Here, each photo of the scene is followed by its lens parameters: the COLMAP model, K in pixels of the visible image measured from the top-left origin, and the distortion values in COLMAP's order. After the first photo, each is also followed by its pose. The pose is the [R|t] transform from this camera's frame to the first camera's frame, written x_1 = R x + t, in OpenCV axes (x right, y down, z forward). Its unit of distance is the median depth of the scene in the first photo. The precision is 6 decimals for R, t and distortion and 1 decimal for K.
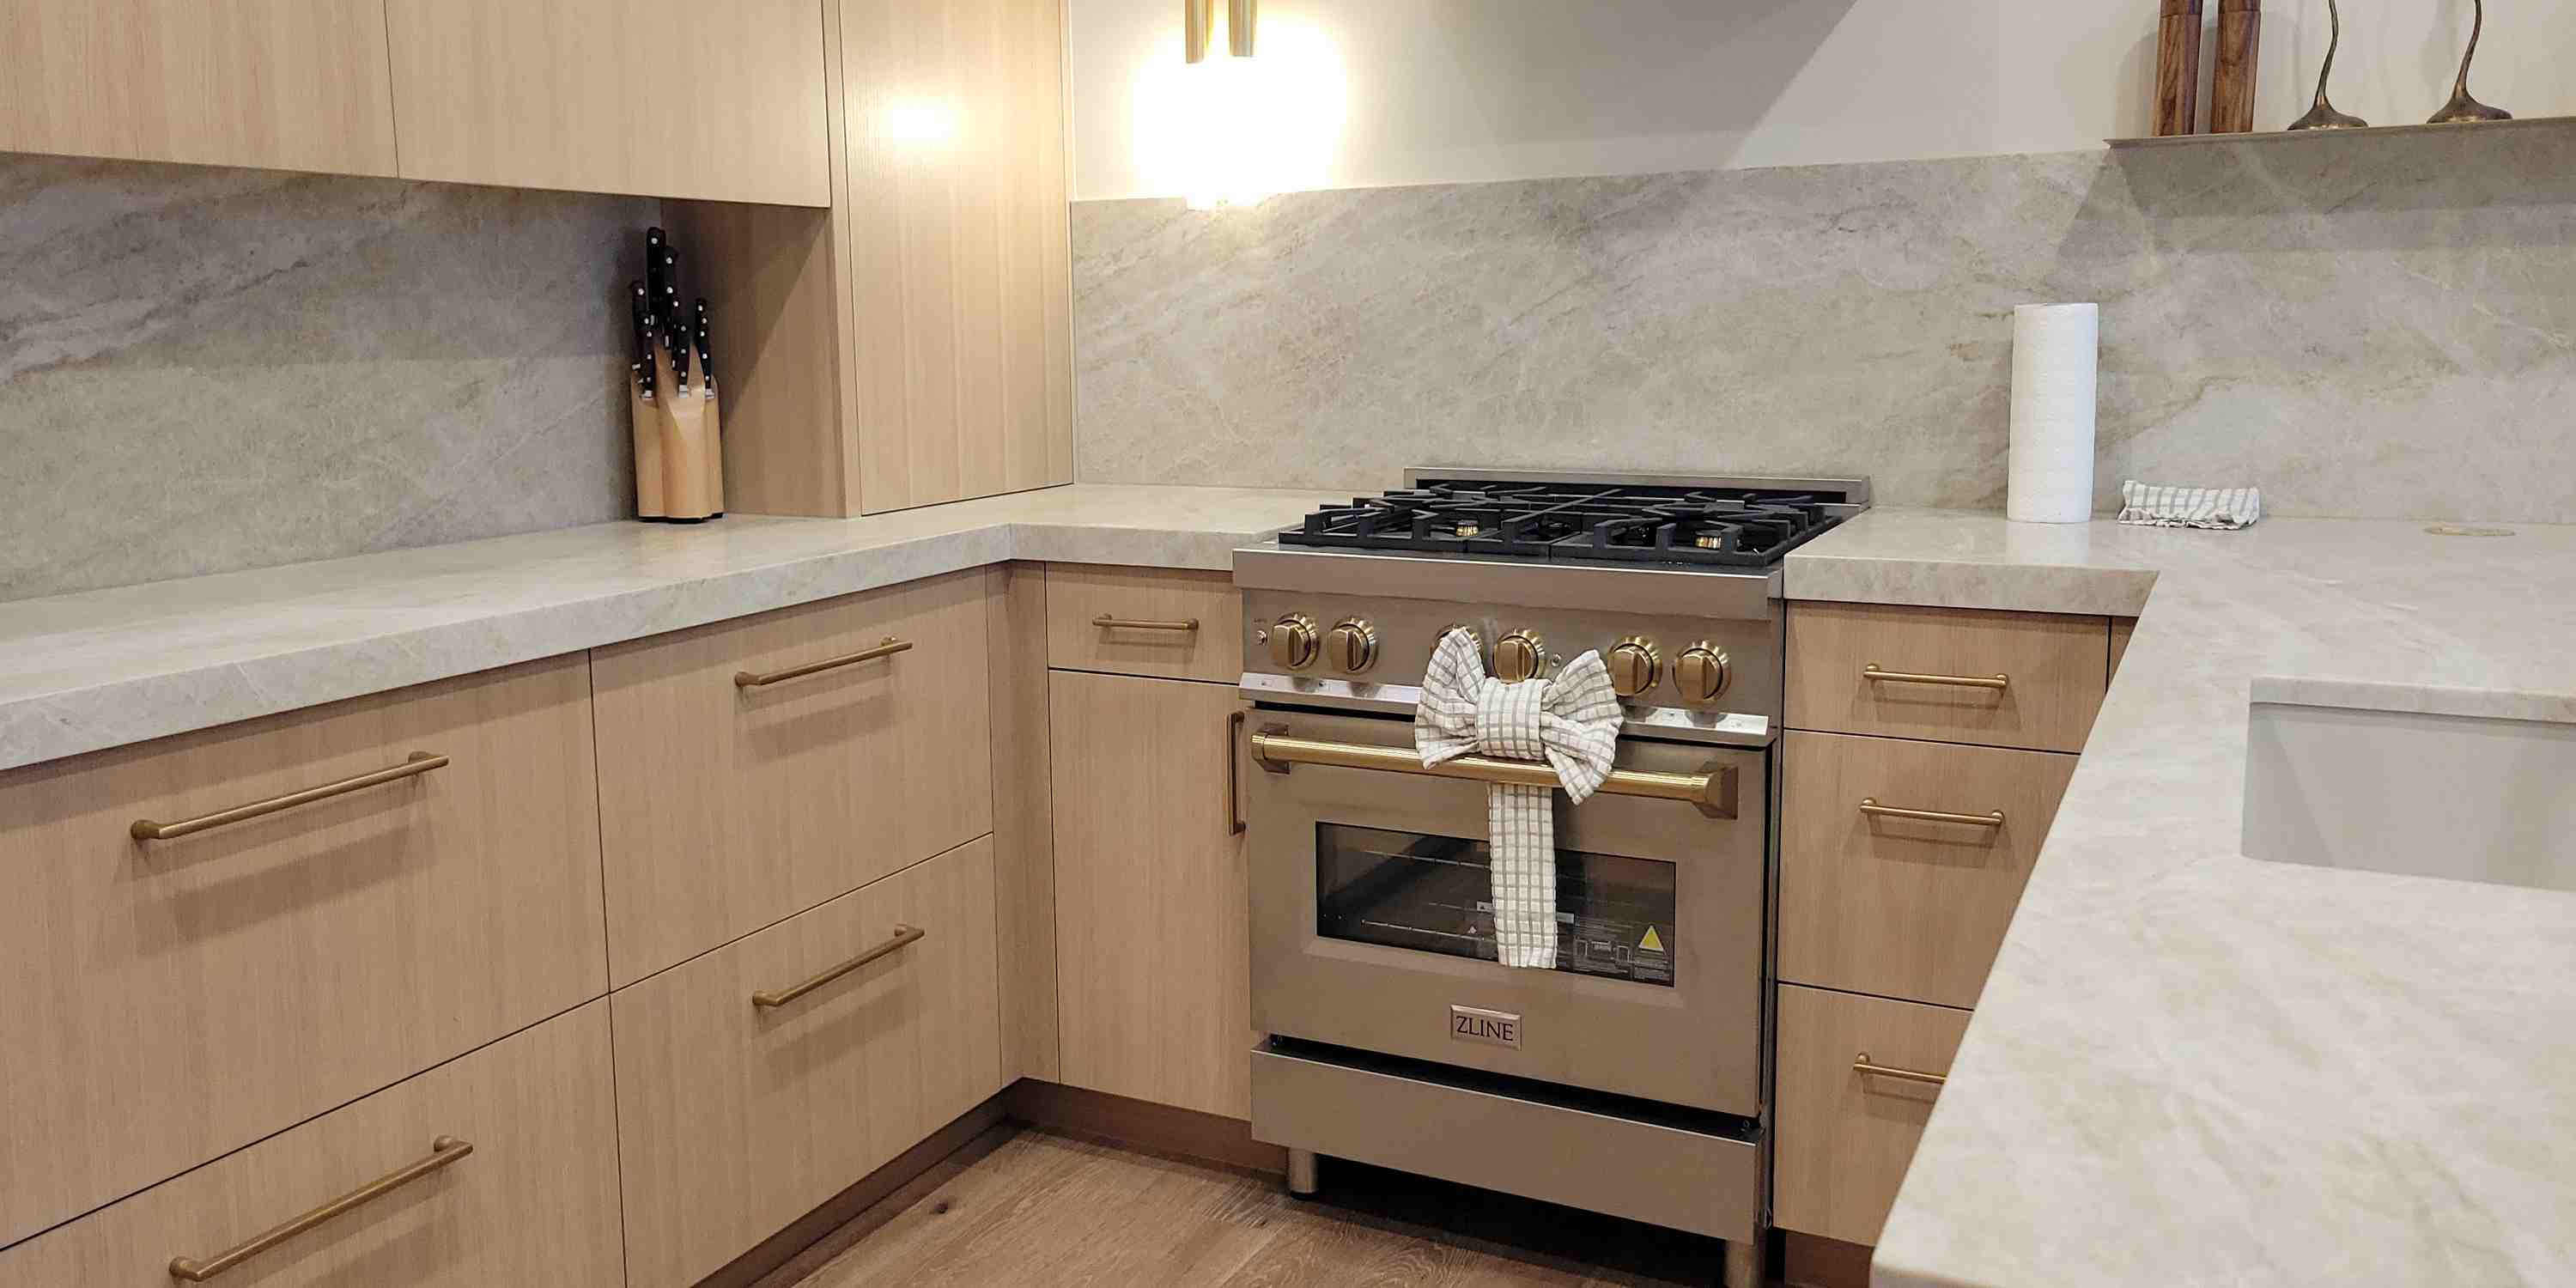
lens RADIAL K [[1791.6, 0, 1217.7], [0, 1791.6, 635.4], [0, 0, 1]] dist [0.047612, -0.011624]
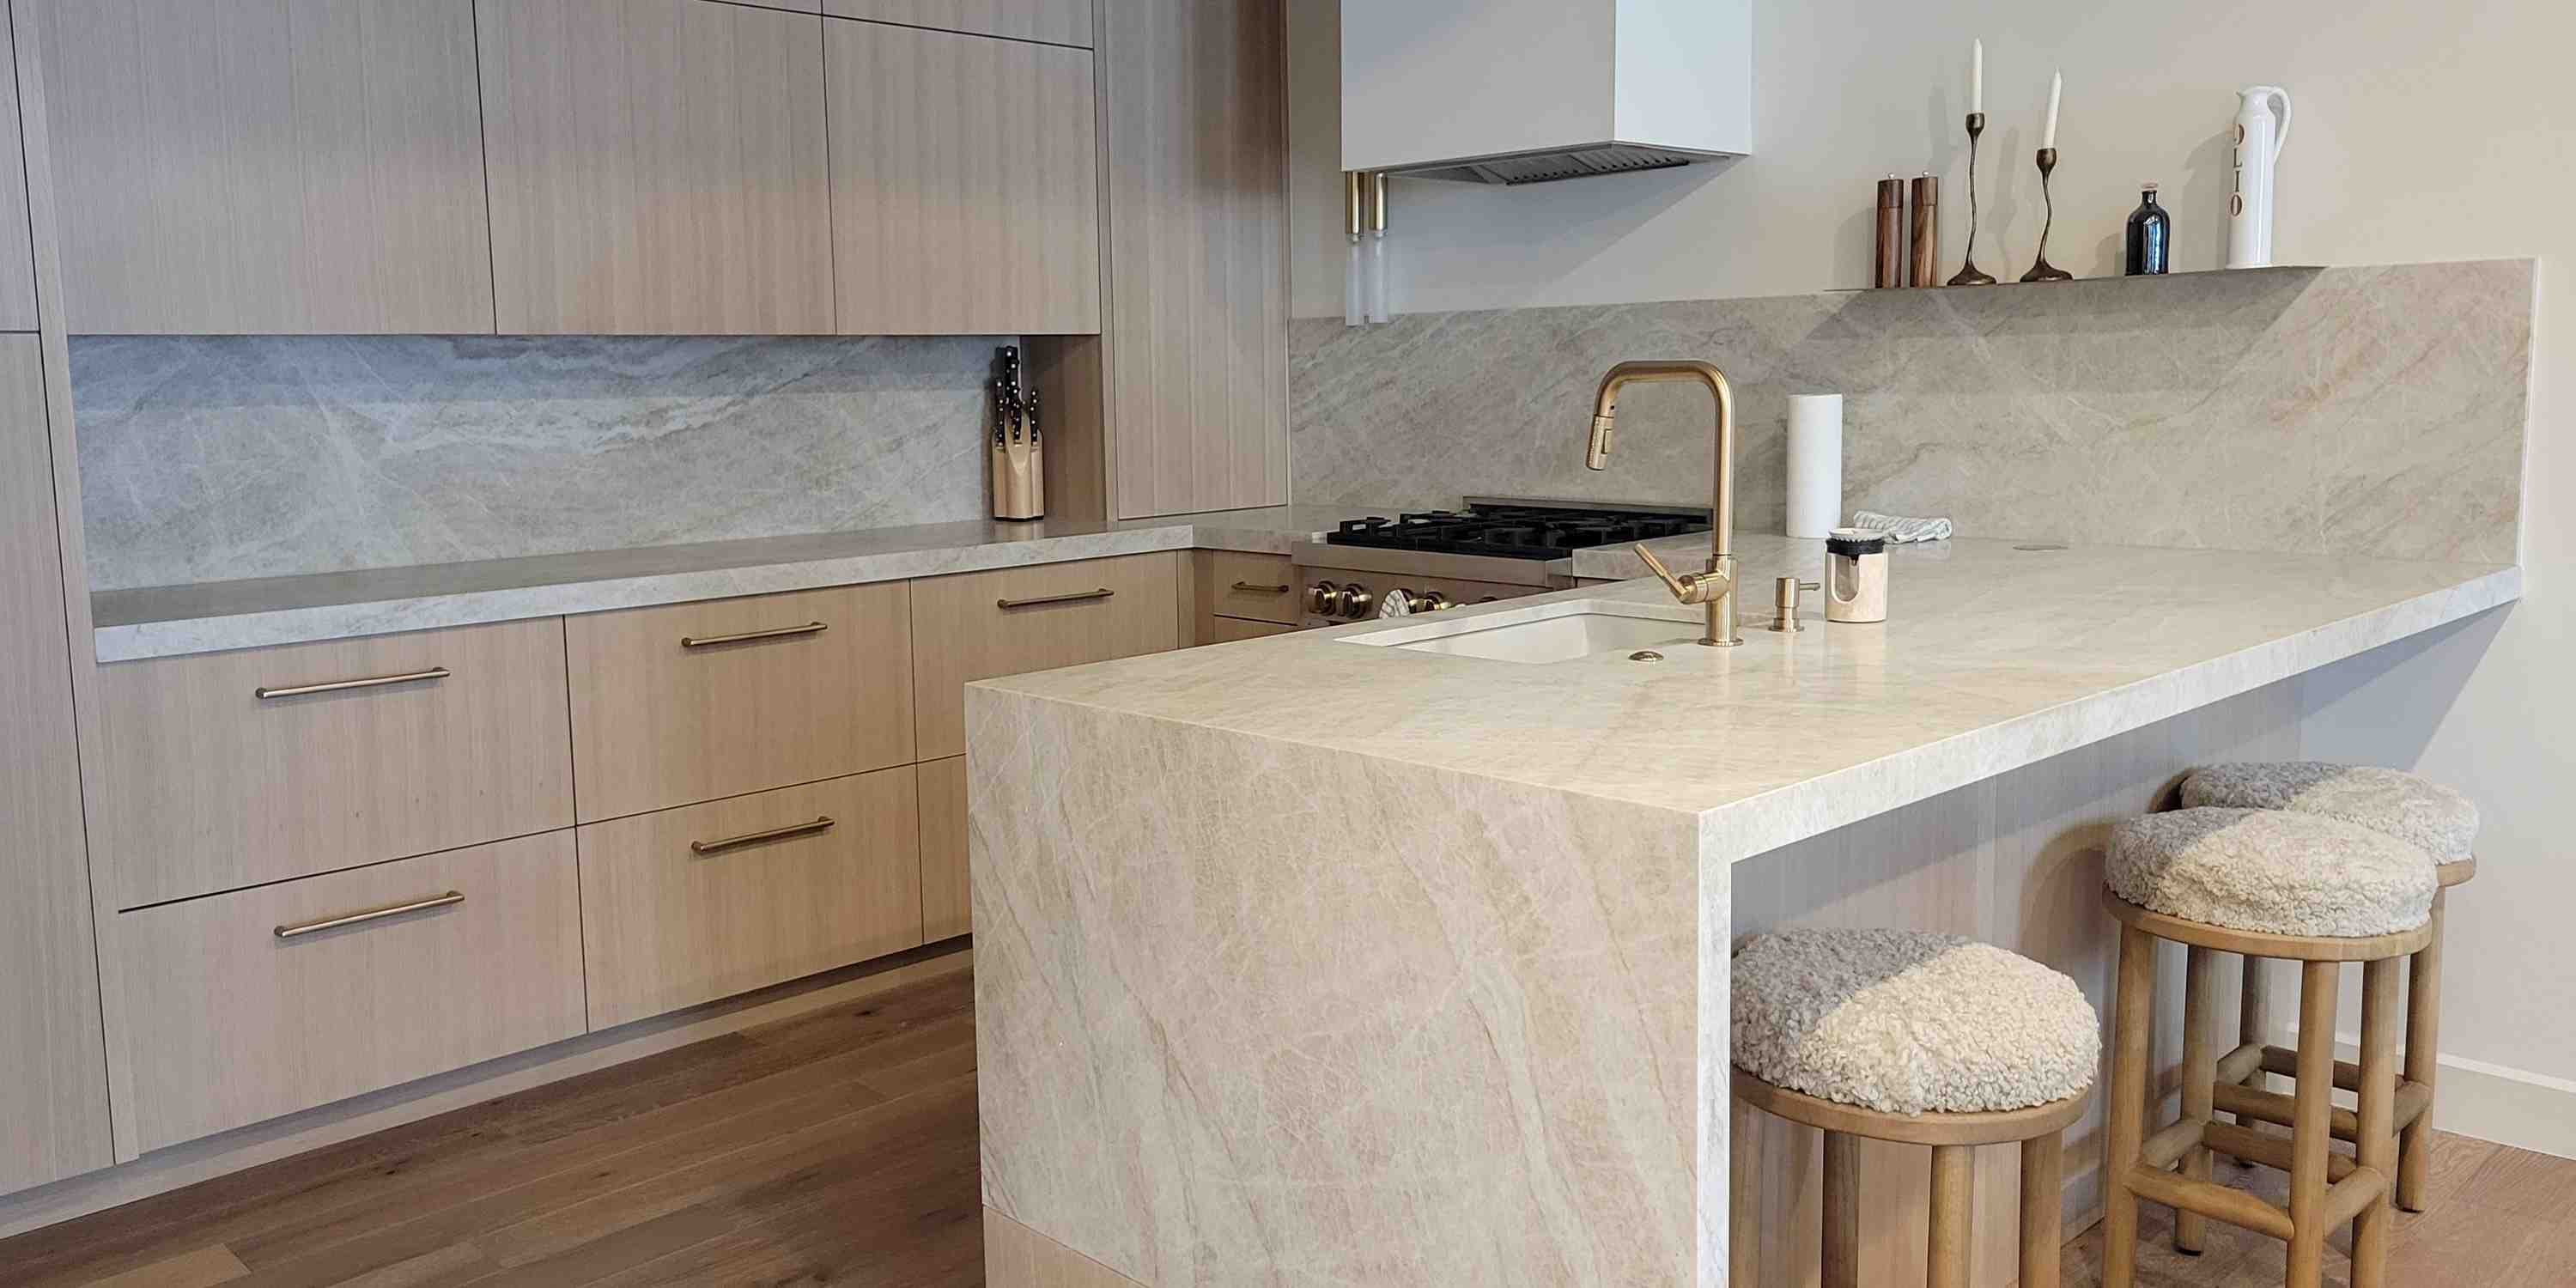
lens RADIAL K [[1791.6, 0, 1286.4], [0, 1791.6, 635.9], [0, 0, 1]] dist [0.047612, -0.011624]
pose [[0.951028, 0.041227, -0.306344, 0.507840], [-0.048447, 0.998698, -0.015999, 0.064789], [0.305285, 0.030057, 0.951787, -0.565426]]
